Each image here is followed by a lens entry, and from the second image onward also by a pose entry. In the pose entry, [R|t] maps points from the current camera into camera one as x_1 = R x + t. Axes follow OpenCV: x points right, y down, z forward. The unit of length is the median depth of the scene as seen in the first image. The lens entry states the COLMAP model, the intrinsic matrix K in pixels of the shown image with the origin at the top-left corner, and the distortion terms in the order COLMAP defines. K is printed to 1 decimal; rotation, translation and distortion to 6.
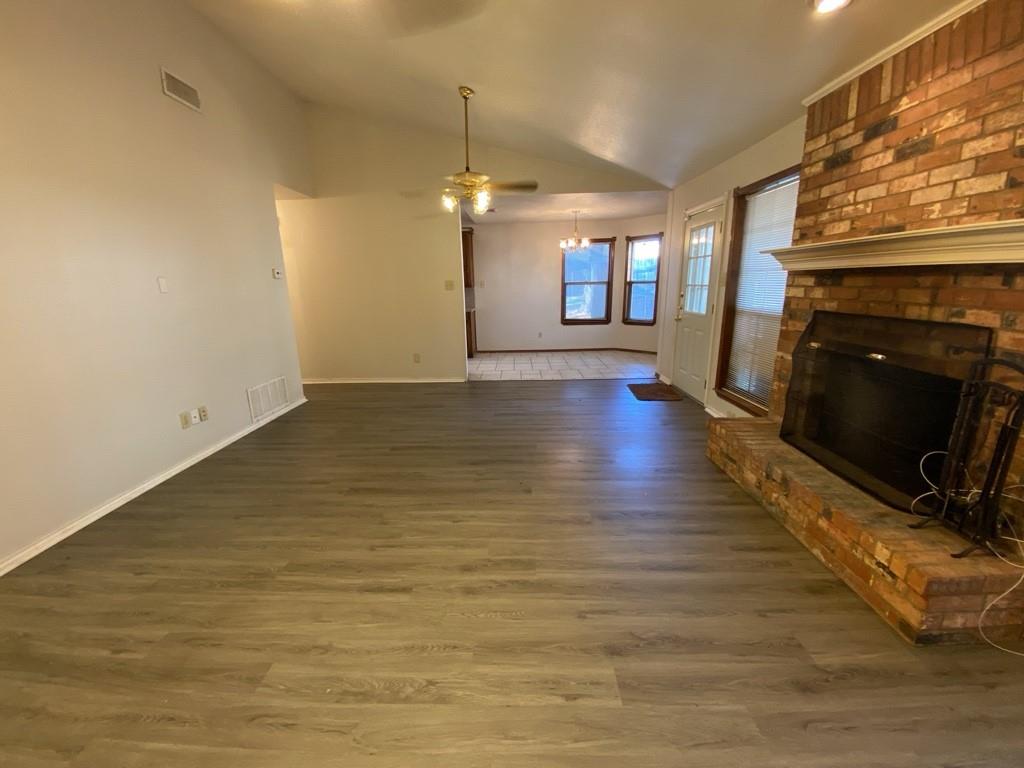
lens RADIAL K [[413.9, 0, 503.6], [0, 413.9, 382.0], [0, 0, 1]] dist [0.015138, -0.016460]
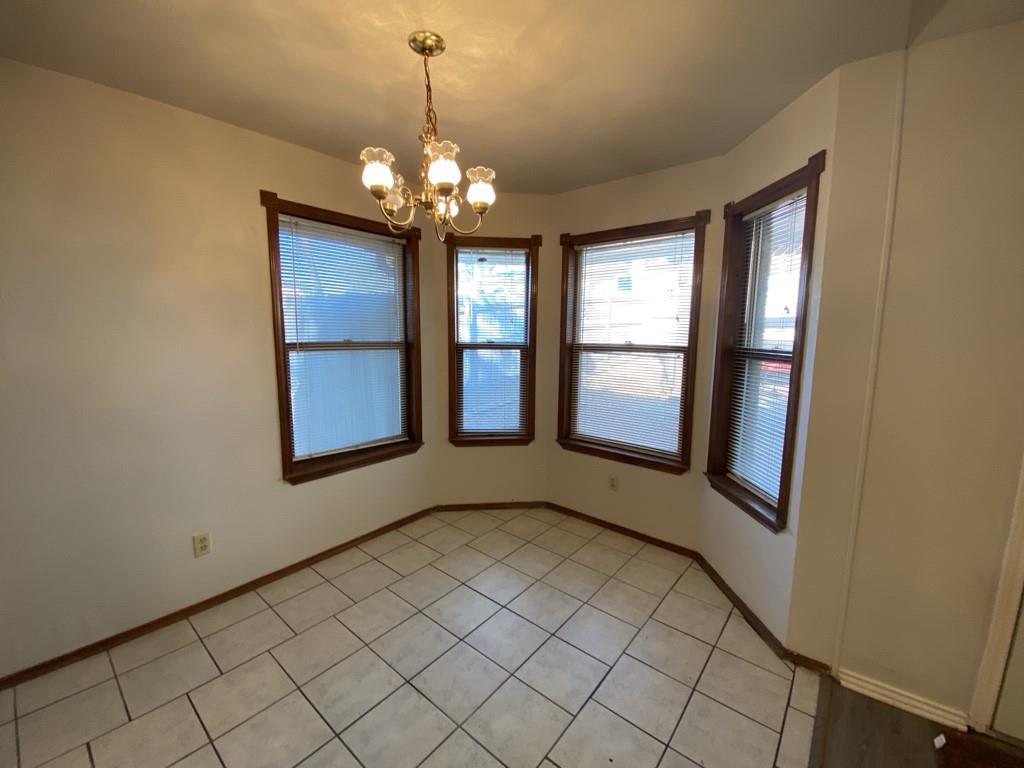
lens RADIAL K [[413.9, 0, 511.5], [0, 413.9, 383.8], [0, 0, 1]] dist [0.015138, -0.016460]
pose [[0.609078, -0.074377, 0.789615, 0.032033], [0.161839, 0.986300, -0.031933, -0.558512], [-0.776422, 0.147240, 0.612771, 2.189793]]
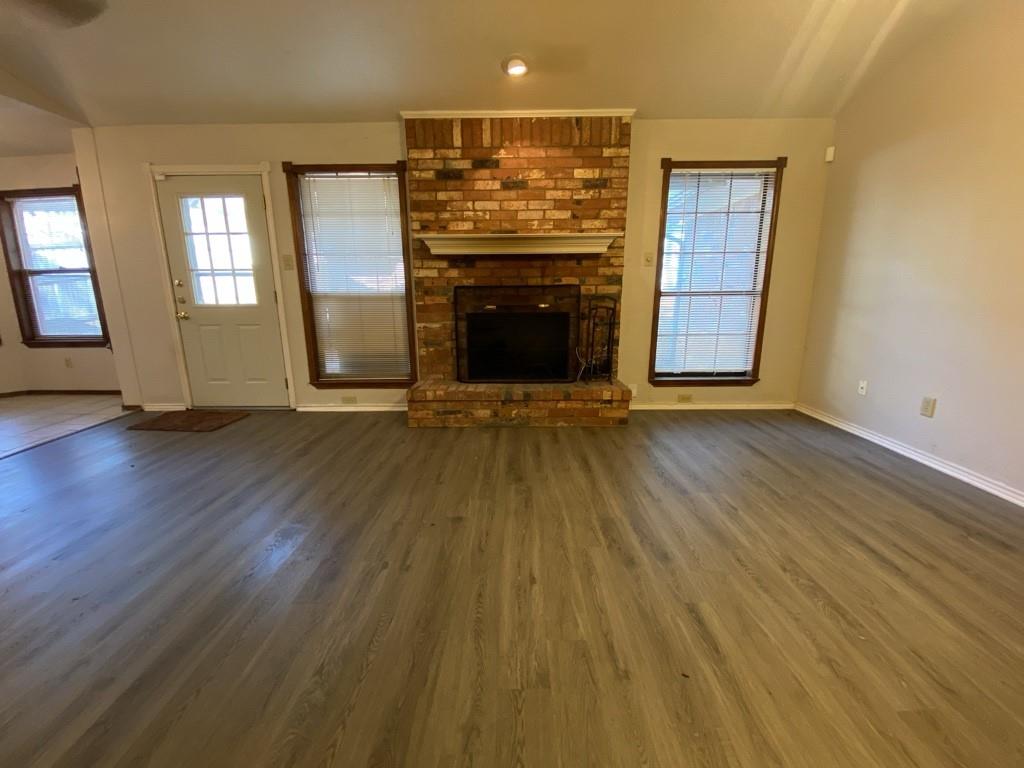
lens RADIAL K [[413.9, 0, 511.6], [0, 413.9, 388.2], [0, 0, 1]] dist [0.015138, -0.016460]
pose [[-0.024755, -0.208111, 0.977792, -0.663349], [0.237003, 0.948986, 0.207980, -0.096179], [-0.971194, 0.236888, 0.025831, 0.892771]]
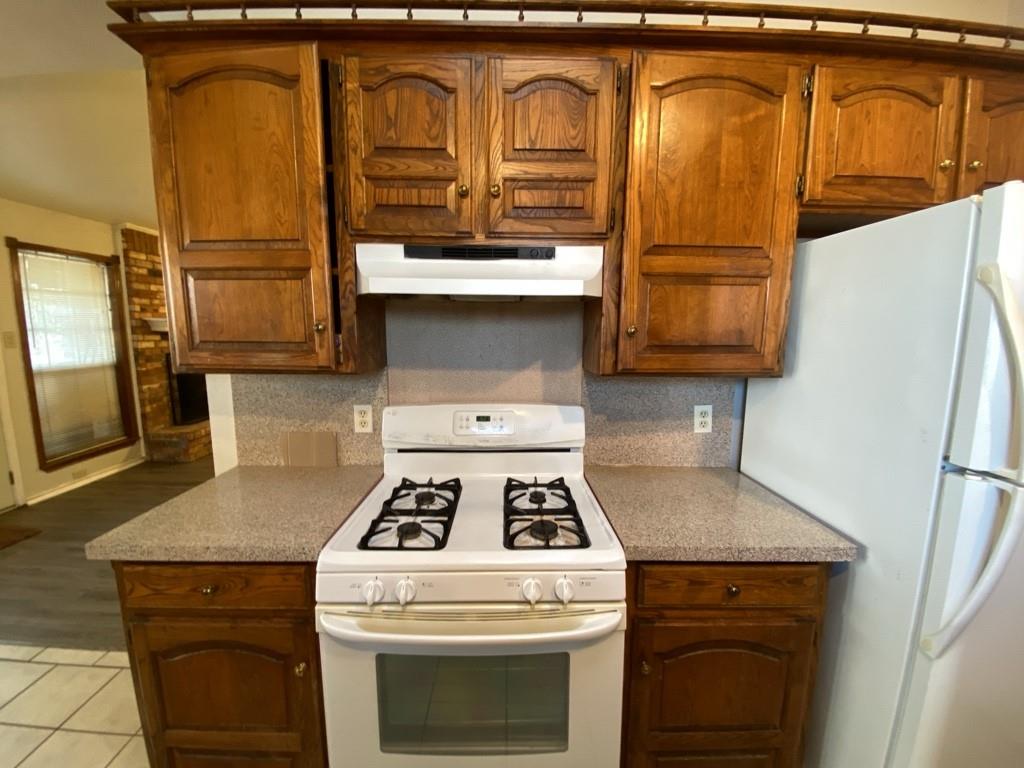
lens RADIAL K [[413.9, 0, 508.9], [0, 413.9, 382.7], [0, 0, 1]] dist [0.015138, -0.016460]
pose [[-0.998945, 0.019477, -0.041588, -0.645725], [0.003208, 0.932988, 0.359892, -0.708815], [0.045811, 0.359379, -0.932067, 2.843506]]
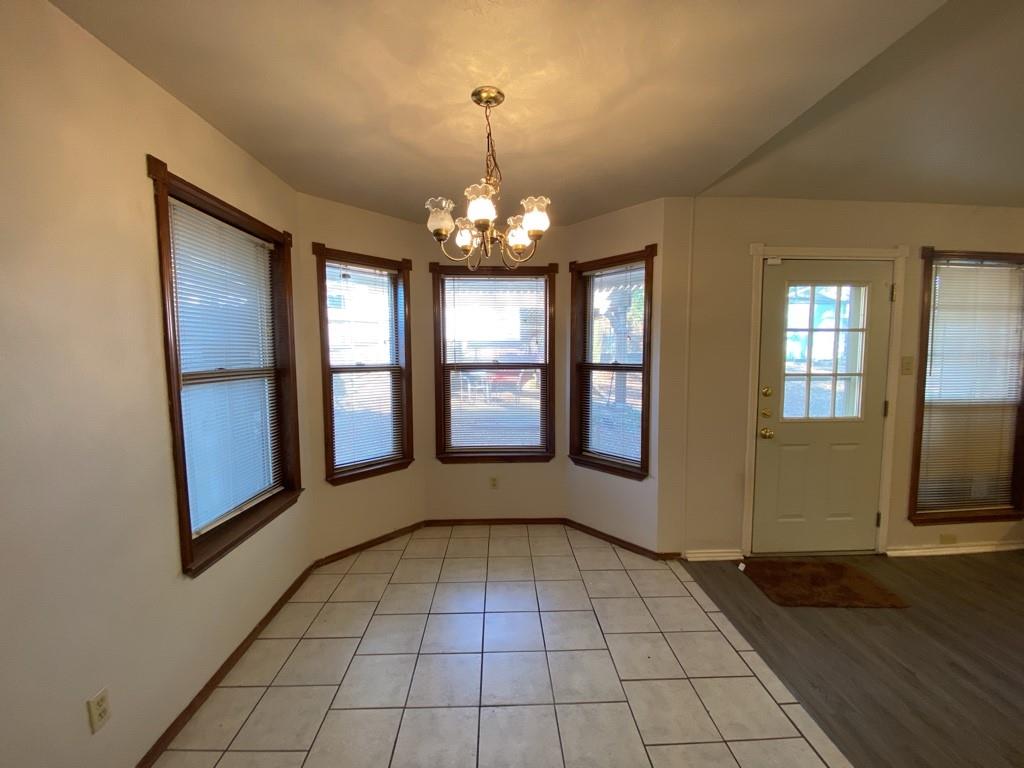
lens RADIAL K [[413.9, 0, 512.5], [0, 413.9, 383.2], [0, 0, 1]] dist [0.015138, -0.016460]
pose [[-0.068017, -0.055527, 0.996138, -0.208363], [0.234771, 0.969522, 0.070074, -0.666589], [-0.969668, 0.238631, -0.052908, 2.654884]]
